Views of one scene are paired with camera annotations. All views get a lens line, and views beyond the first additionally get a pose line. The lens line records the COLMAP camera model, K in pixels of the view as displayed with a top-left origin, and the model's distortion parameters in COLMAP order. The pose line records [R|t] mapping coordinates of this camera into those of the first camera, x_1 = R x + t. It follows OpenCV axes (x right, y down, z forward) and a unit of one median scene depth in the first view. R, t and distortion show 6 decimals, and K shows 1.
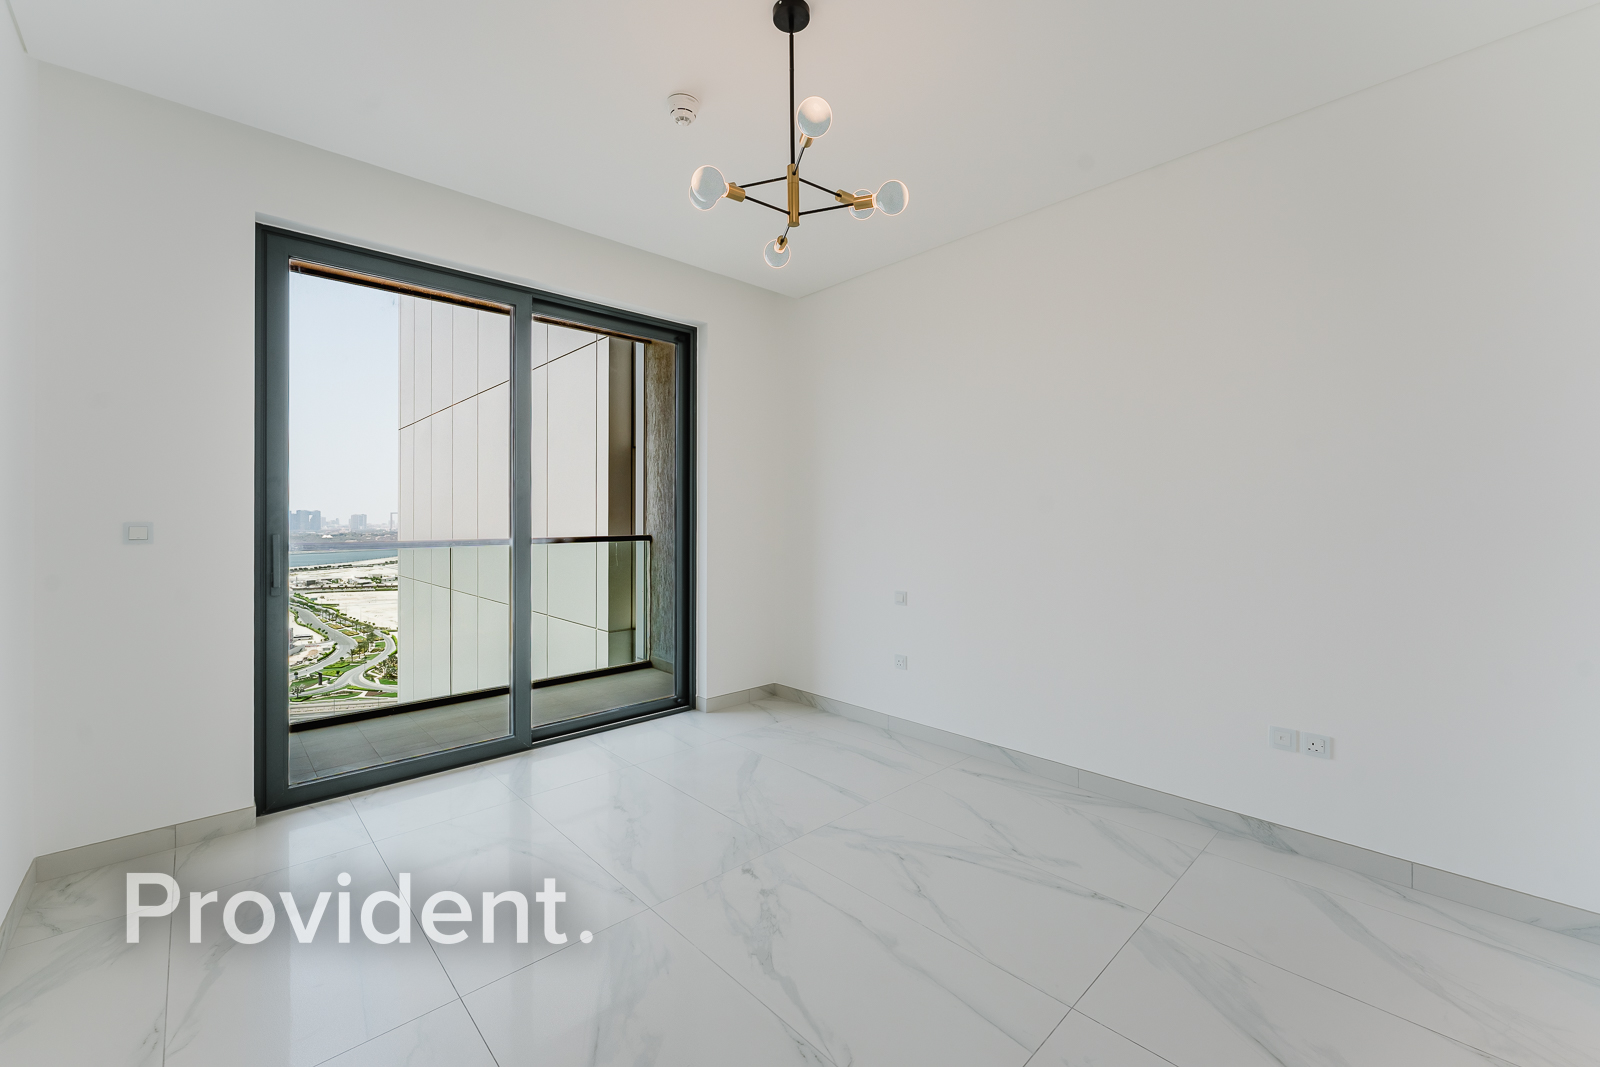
lens RADIAL K [[642.8, 0, 797.6], [0, 642.8, 521.2], [0, 0, 1]] dist [0.002660, -0.000351]
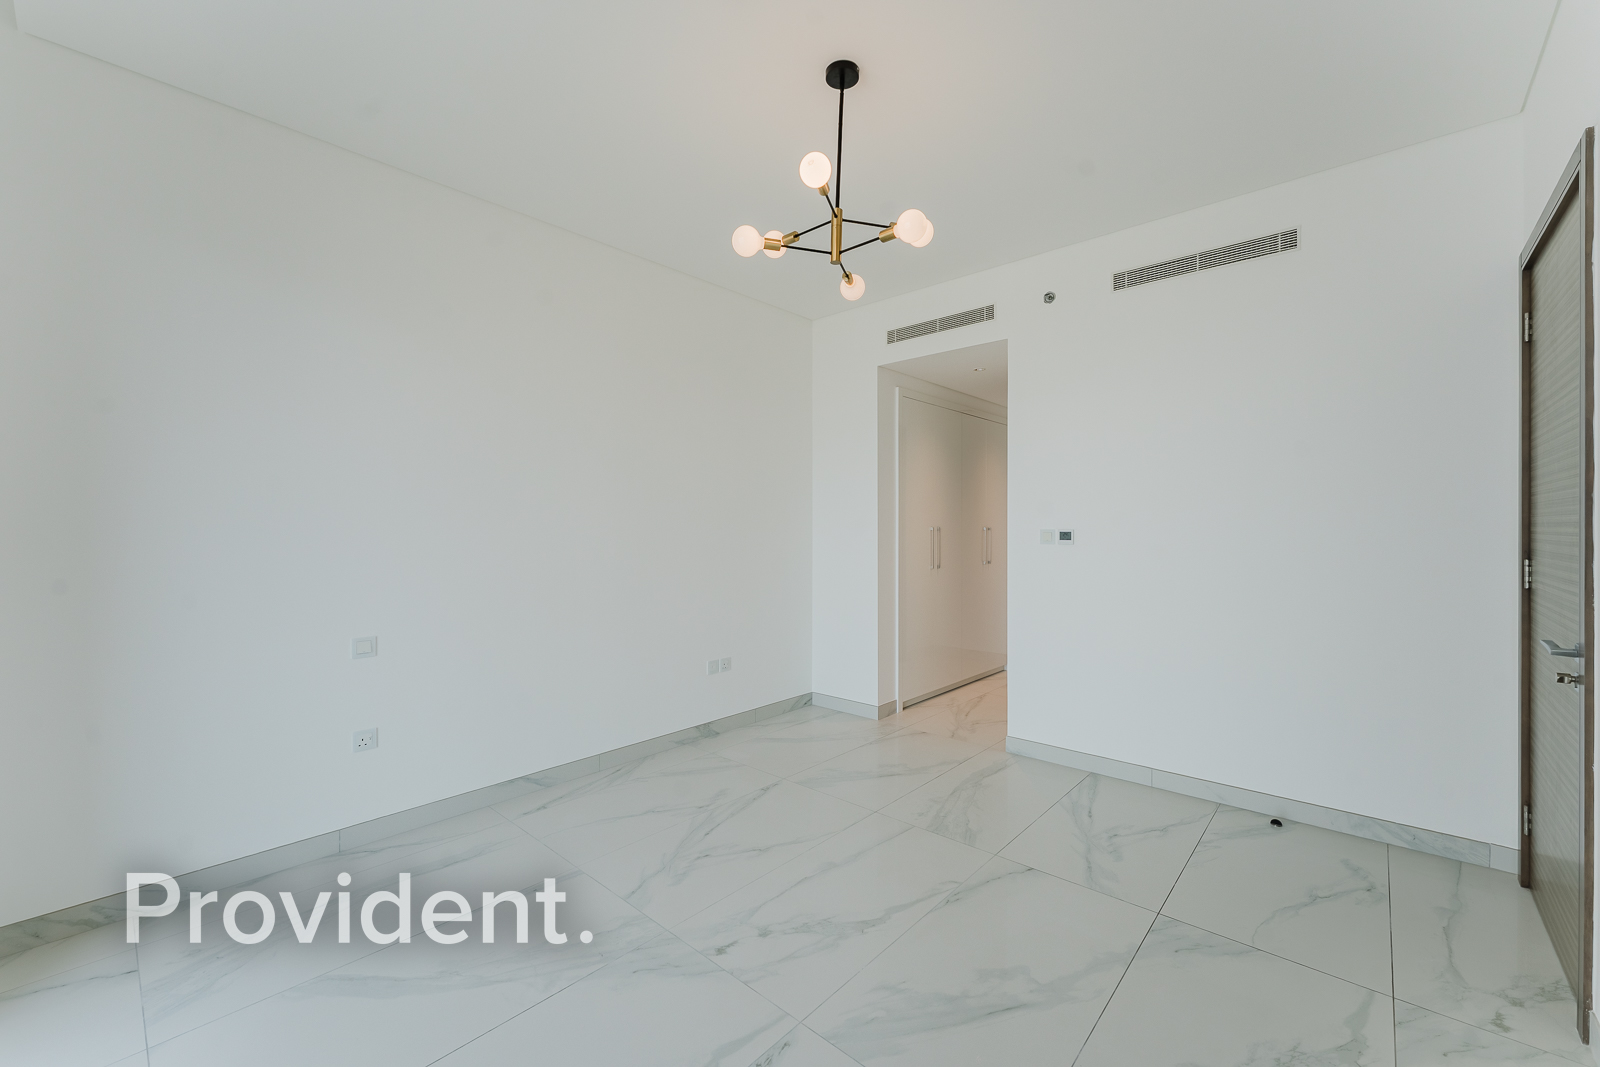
lens RADIAL K [[642.8, 0, 797.5], [0, 642.8, 533.7], [0, 0, 1]] dist [0.002660, -0.000351]
pose [[-0.081327, -0.003740, 0.996680, -0.777711], [0.006059, 0.999973, 0.004247, -0.003685], [-0.996669, 0.006384, -0.081302, 0.813199]]
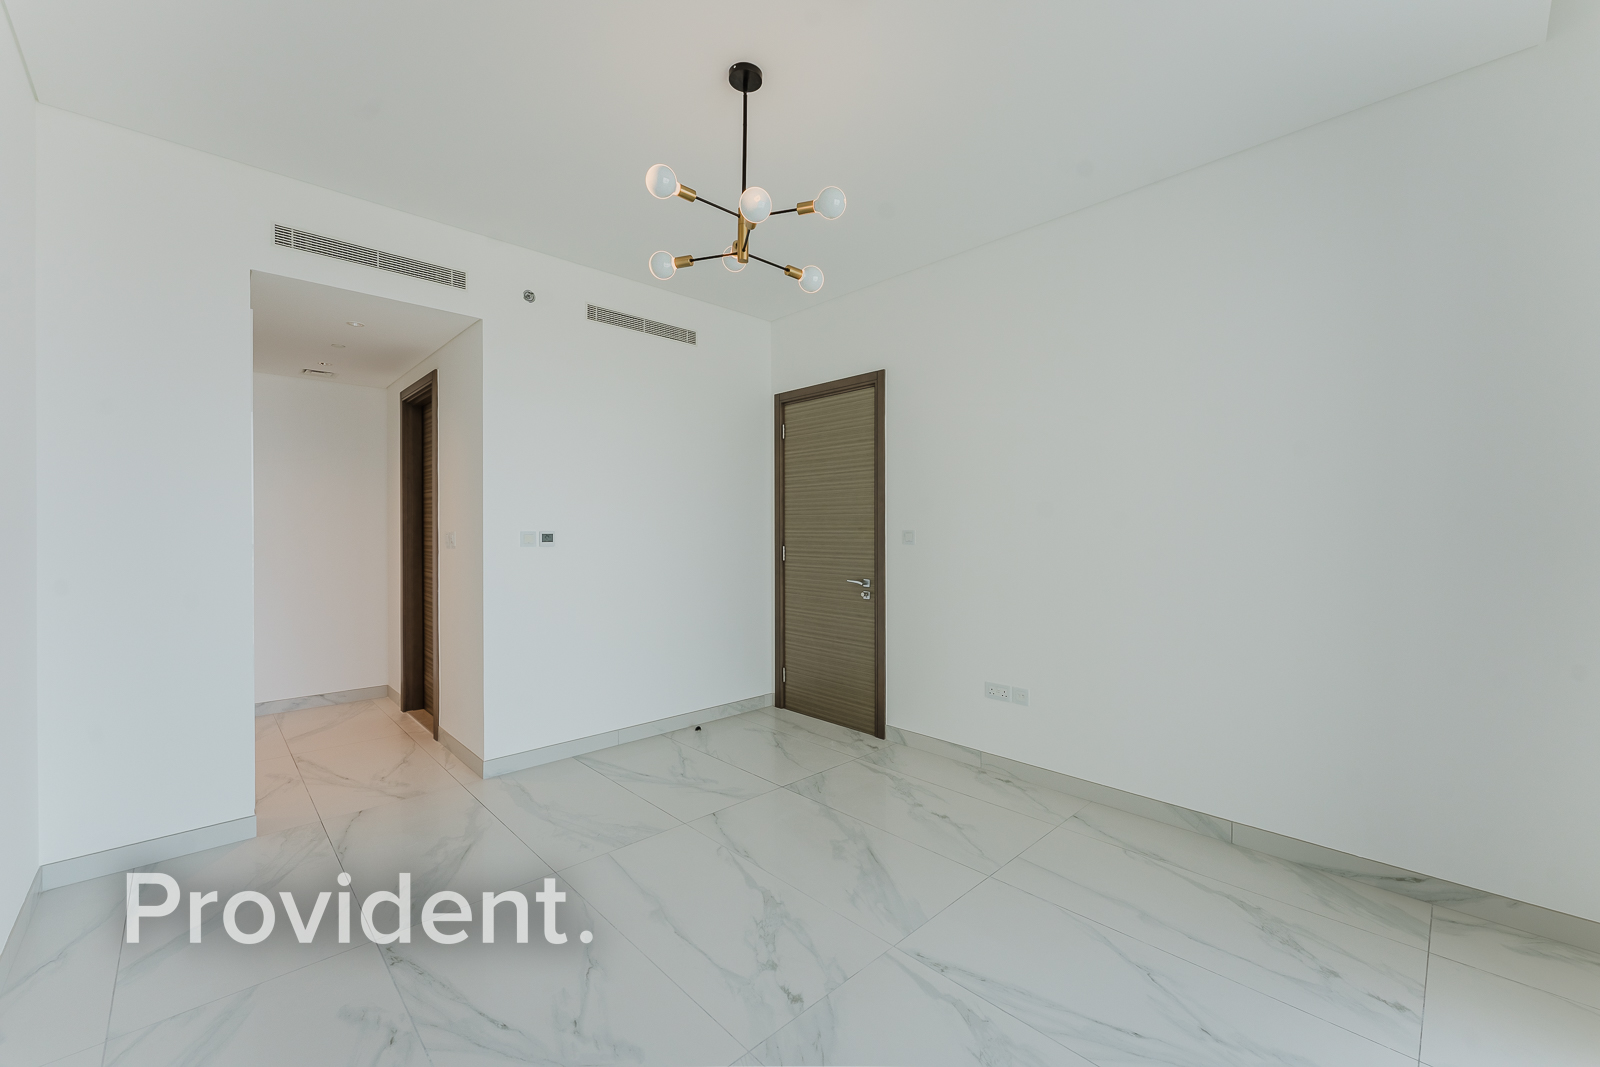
lens RADIAL K [[642.8, 0, 804.3], [0, 642.8, 534.5], [0, 0, 1]] dist [0.002660, -0.000351]
pose [[-0.999839, 0.005366, -0.017149, -0.066074], [0.005196, 0.999937, 0.009950, -0.007230], [0.017201, 0.009860, -0.999803, 1.474456]]
